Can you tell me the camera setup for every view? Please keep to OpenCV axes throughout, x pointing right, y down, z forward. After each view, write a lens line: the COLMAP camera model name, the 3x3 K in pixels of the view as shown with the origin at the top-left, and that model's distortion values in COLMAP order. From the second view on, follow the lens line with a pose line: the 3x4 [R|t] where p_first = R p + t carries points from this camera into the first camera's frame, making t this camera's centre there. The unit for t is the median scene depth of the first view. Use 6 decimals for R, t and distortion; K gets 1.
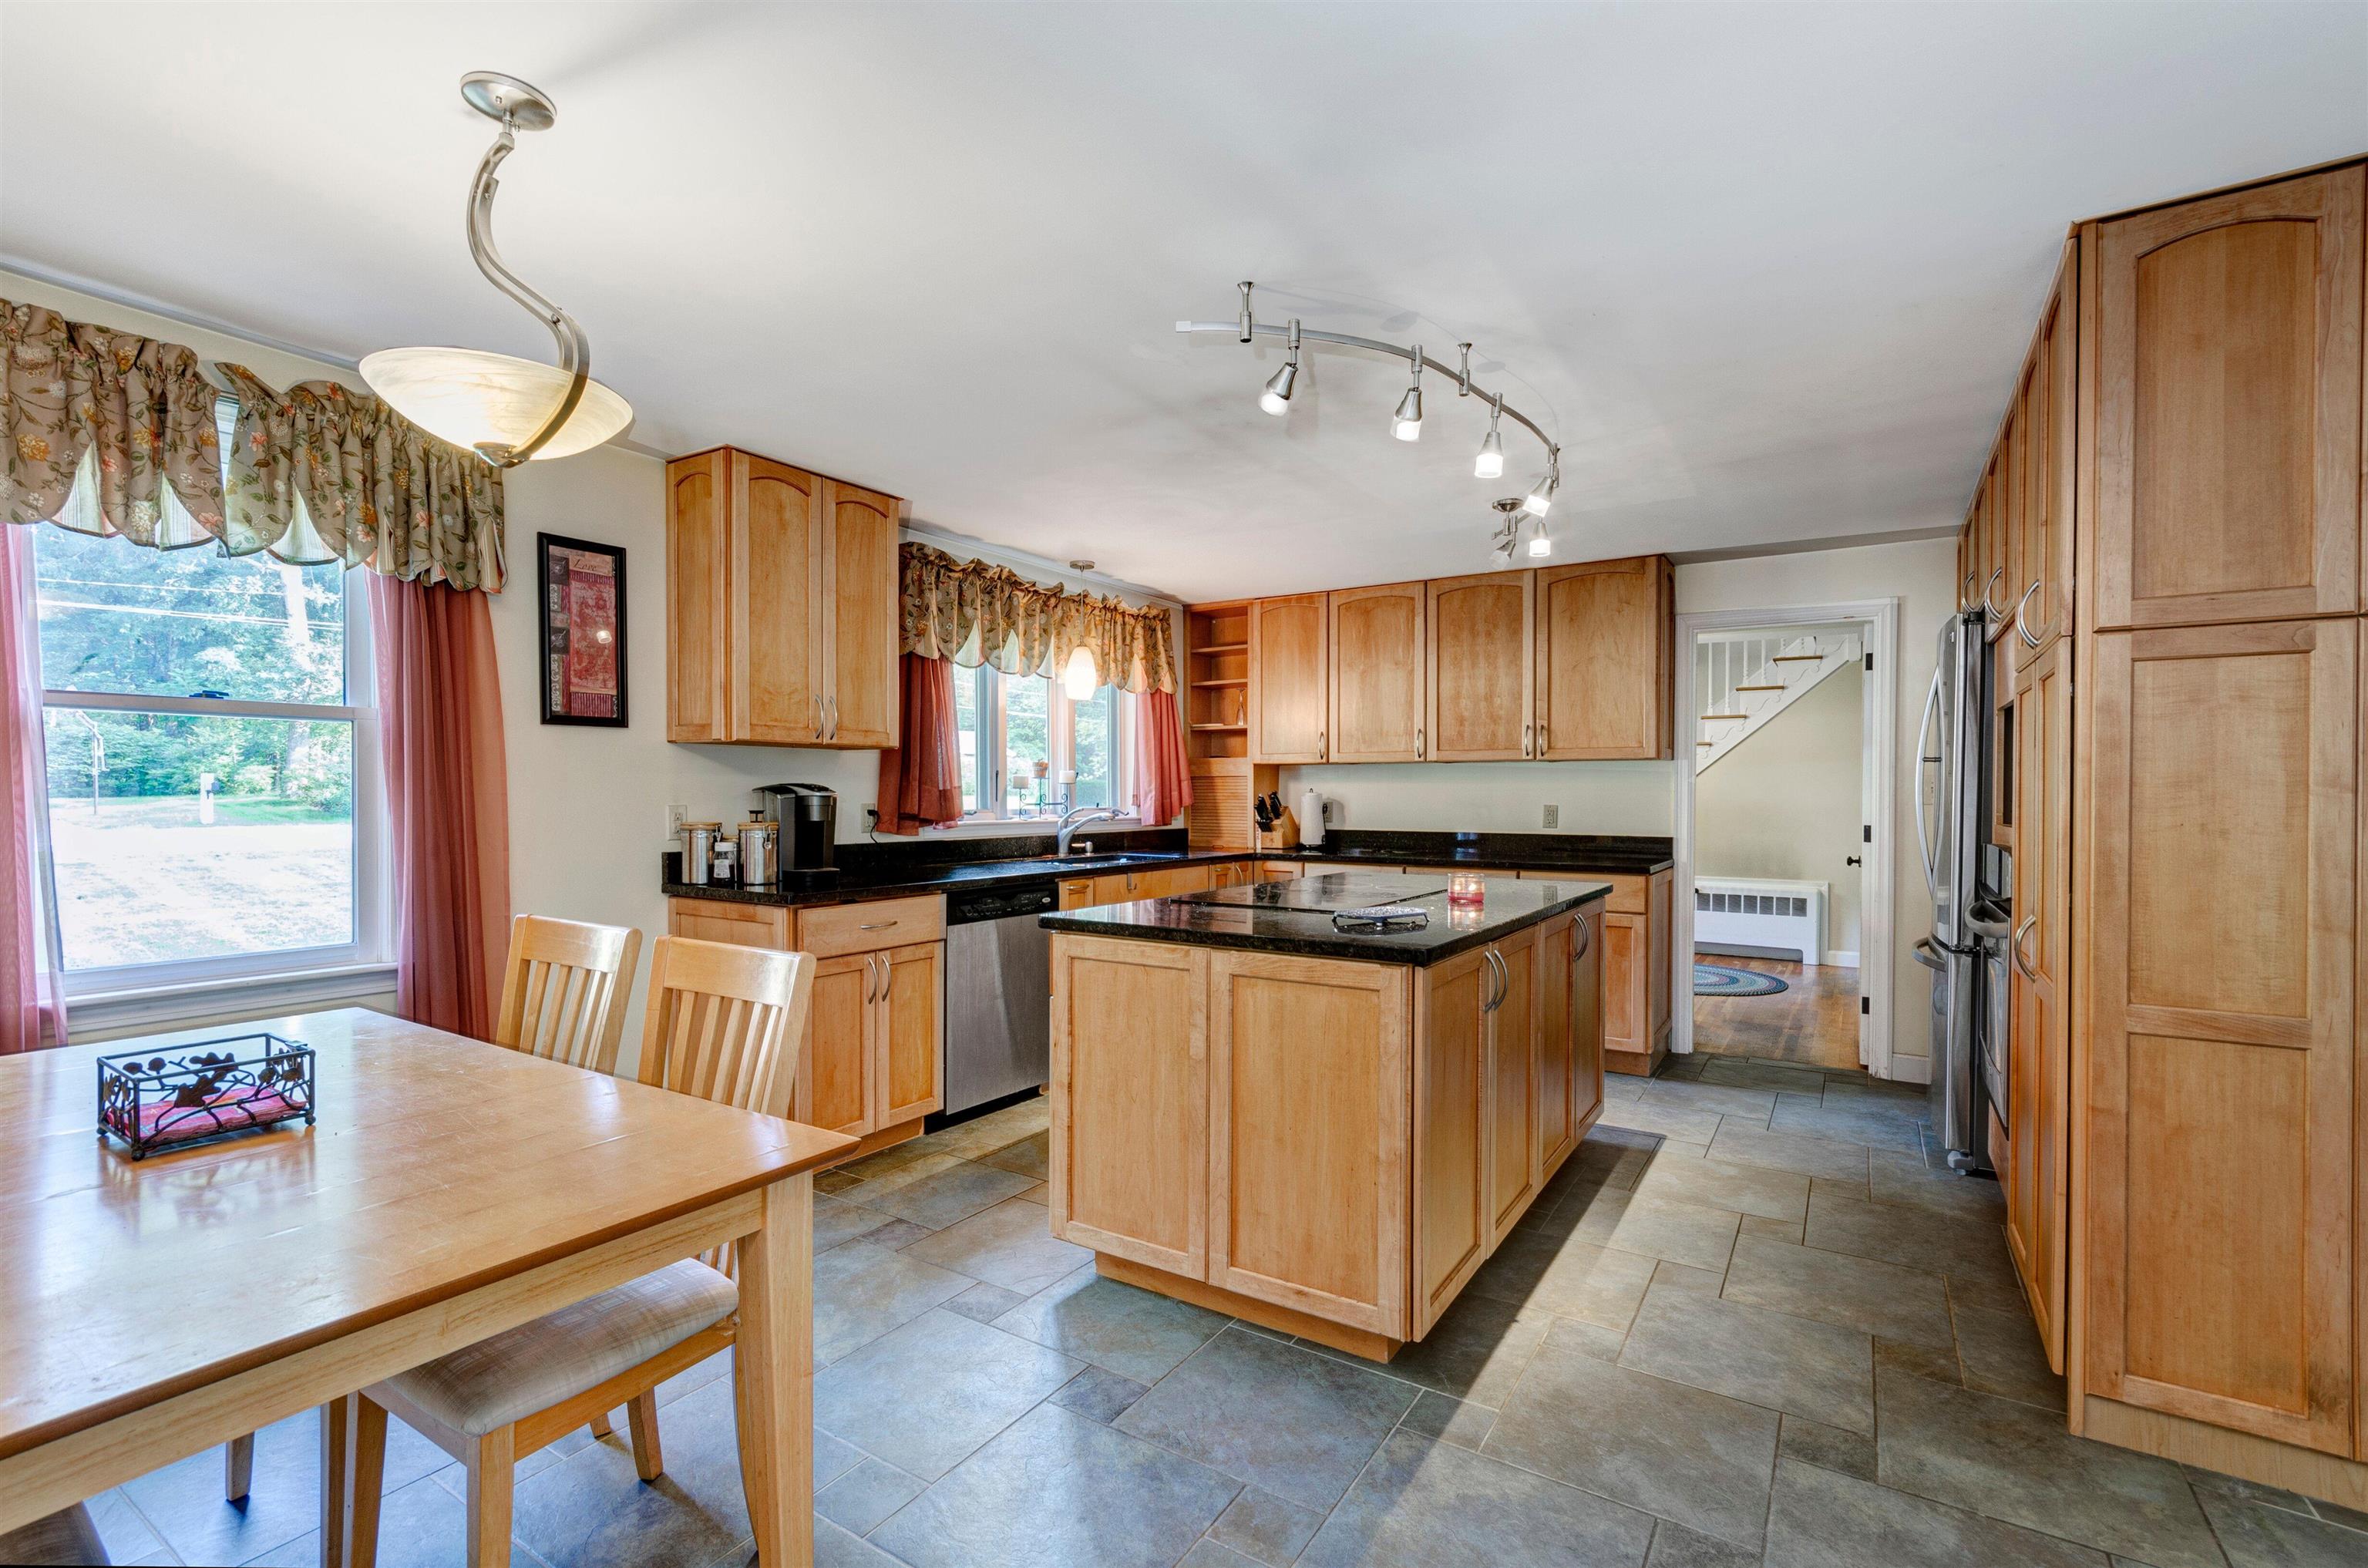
lens RADIAL K [[1045.4, 0, 1184.1], [0, 1045.4, 797.7], [0, 0, 1]] dist [0.012217, -0.000039]
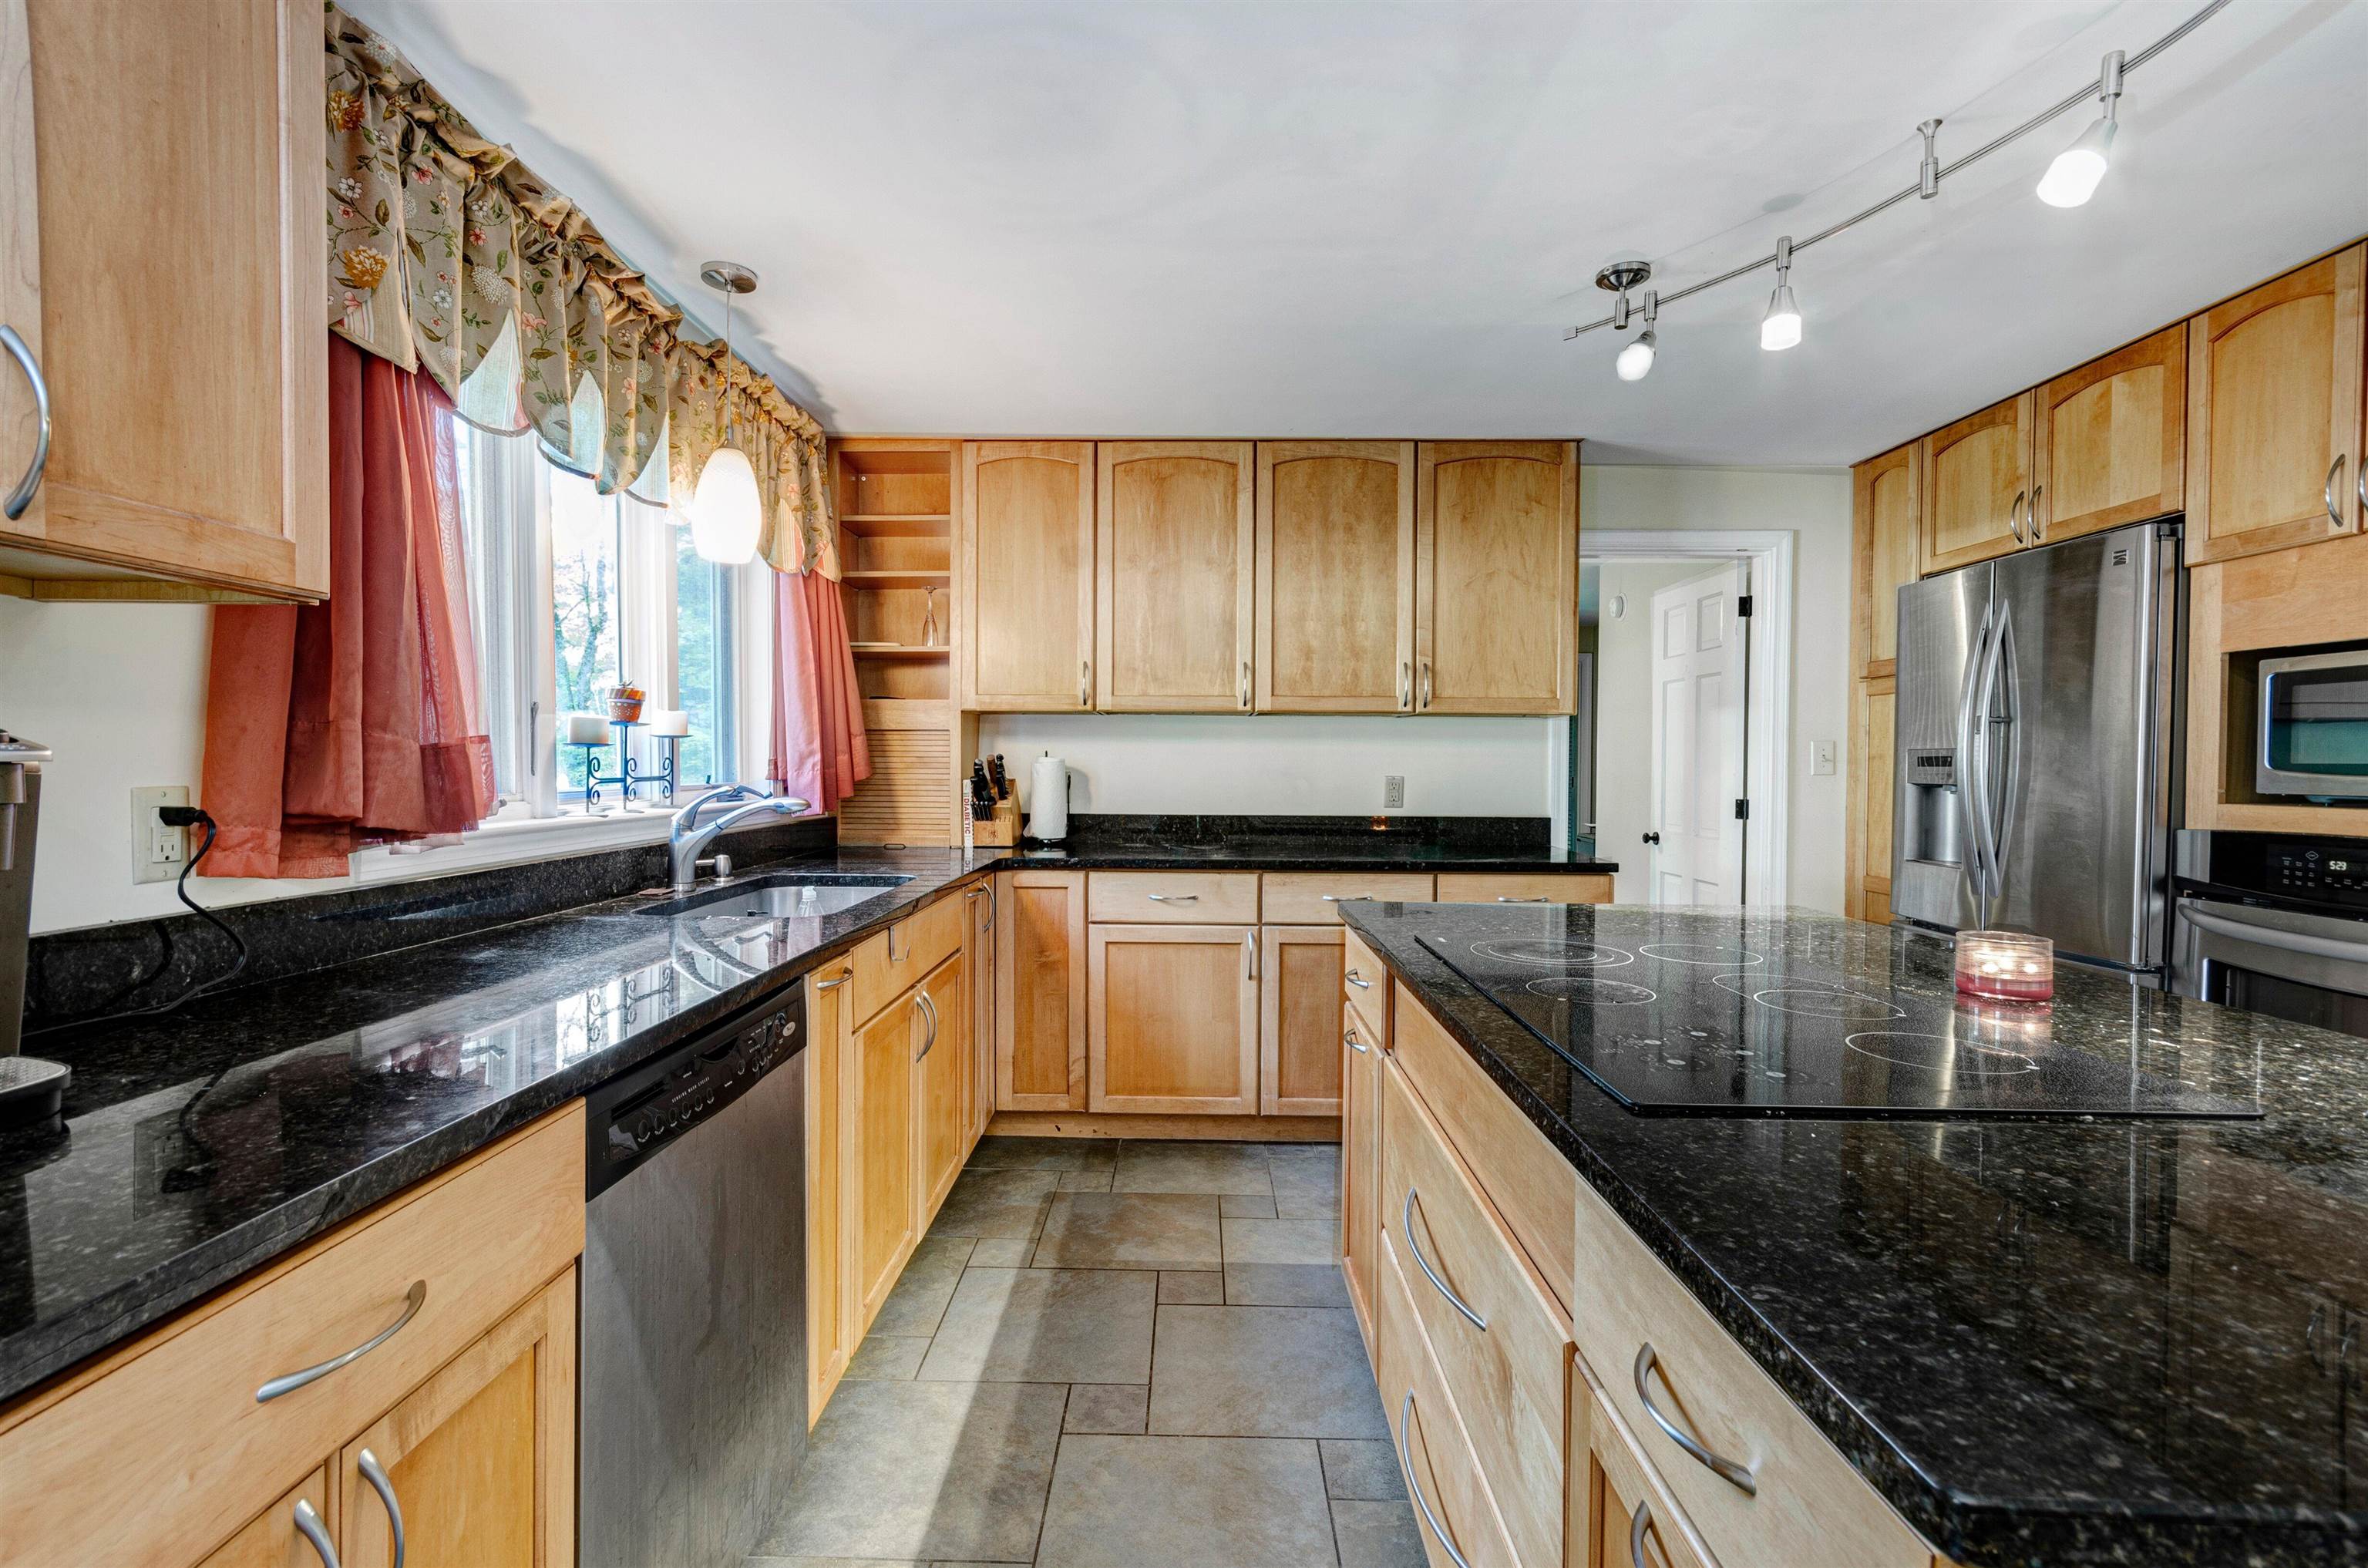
lens RADIAL K [[1056.1, 0, 1179.9], [0, 1056.1, 779.4], [0, 0, 1]] dist [-0.001934, 0.005633]
pose [[0.857625, -0.005998, 0.514240, -0.183384], [-0.001835, 0.999890, 0.014723, -0.001501], [-0.514272, -0.013571, 0.857520, 0.516379]]
